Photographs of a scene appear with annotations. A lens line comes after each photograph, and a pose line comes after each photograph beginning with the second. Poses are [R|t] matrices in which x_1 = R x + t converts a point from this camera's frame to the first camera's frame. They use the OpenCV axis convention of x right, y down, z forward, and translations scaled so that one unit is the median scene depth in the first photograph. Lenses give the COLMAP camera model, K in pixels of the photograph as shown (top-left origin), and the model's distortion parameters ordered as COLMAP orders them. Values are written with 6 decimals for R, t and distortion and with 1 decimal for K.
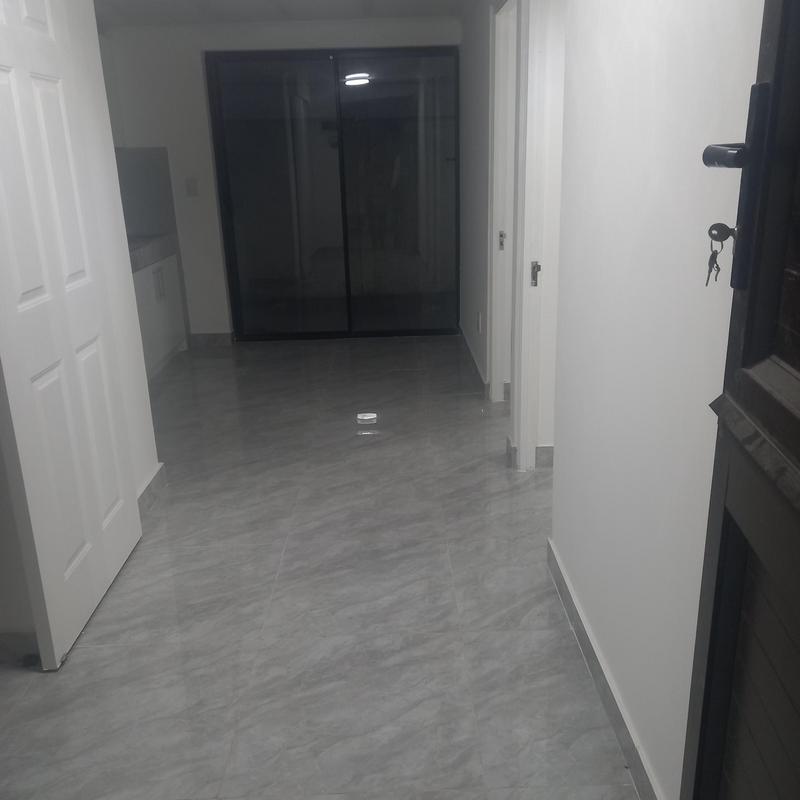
lens RADIAL K [[761.6, 0, 400.0], [0, 761.6, 400.0], [0, 0, 1]] dist [-0.041389, -0.008538]
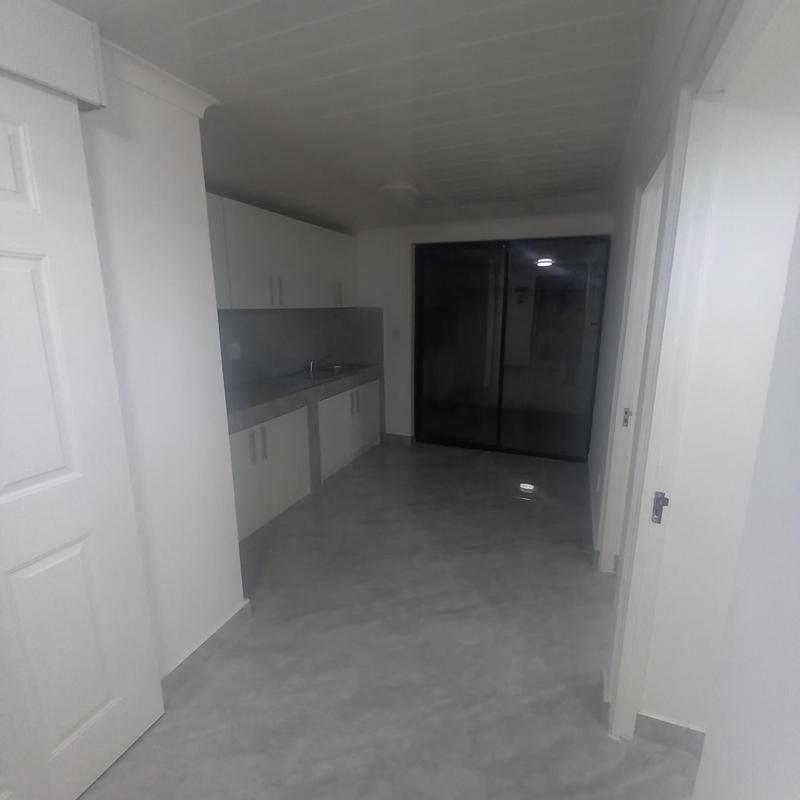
lens RADIAL K [[409.0, 0, 401.1], [0, 409.0, 387.5], [0, 0, 1]] dist [-0.014606, -0.000221]
pose [[0.915113, 0.105210, -0.389228, 0.070888], [-0.147197, 0.985901, -0.079581, -0.170559], [0.375368, 0.130119, 0.917697, 0.418210]]
